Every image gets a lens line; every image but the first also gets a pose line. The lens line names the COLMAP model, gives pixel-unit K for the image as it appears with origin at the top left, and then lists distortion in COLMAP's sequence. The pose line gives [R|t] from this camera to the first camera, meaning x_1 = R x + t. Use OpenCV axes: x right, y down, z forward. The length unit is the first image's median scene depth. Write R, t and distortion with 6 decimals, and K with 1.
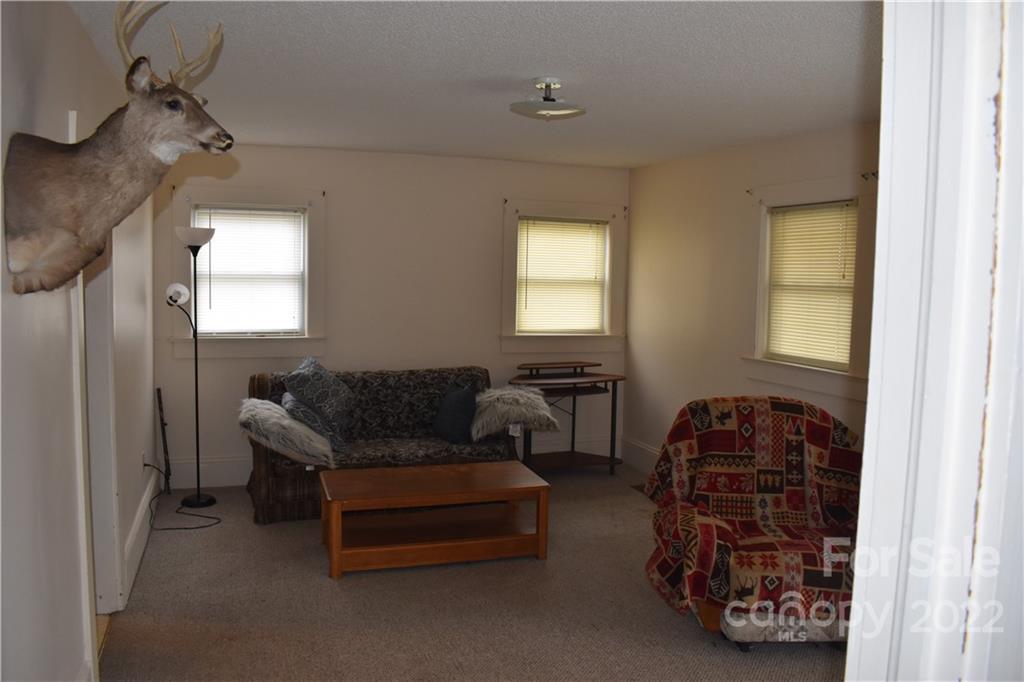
lens RADIAL K [[815.8, 0, 512.0], [0, 815.8, 341.0], [0, 0, 1]] dist [-0.077610, -0.003606]
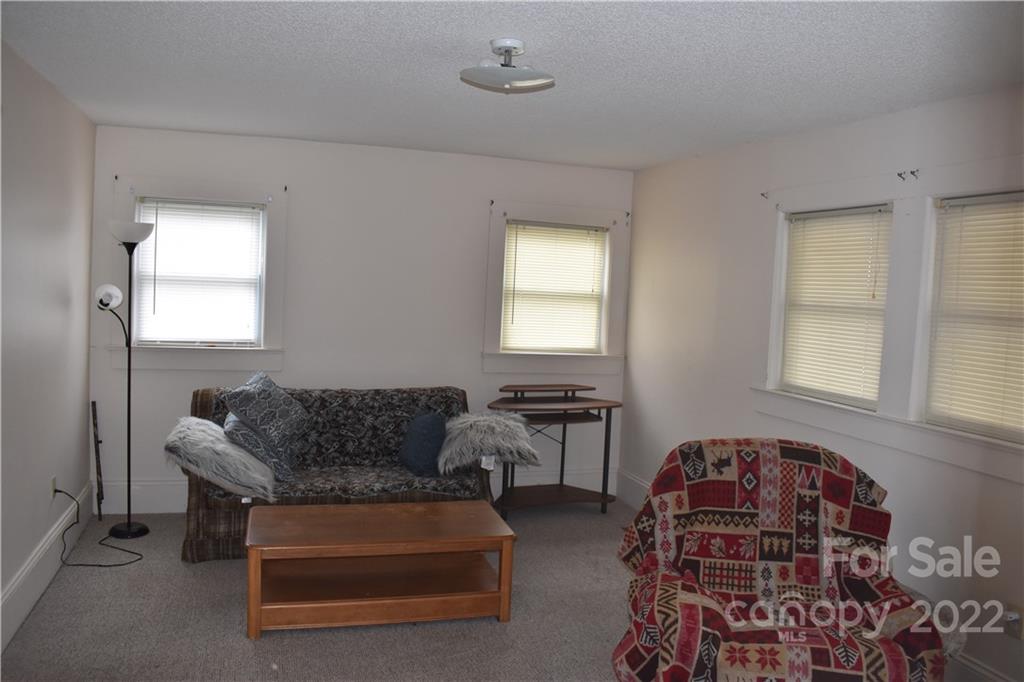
lens RADIAL K [[815.8, 0, 512.0], [0, 815.8, 341.0], [0, 0, 1]] dist [-0.077610, -0.003606]
pose [[0.999195, 0.028231, -0.028491, 0.054274], [-0.028655, 0.999483, -0.014597, -0.009562], [0.028065, 0.015402, 0.999487, 0.136939]]
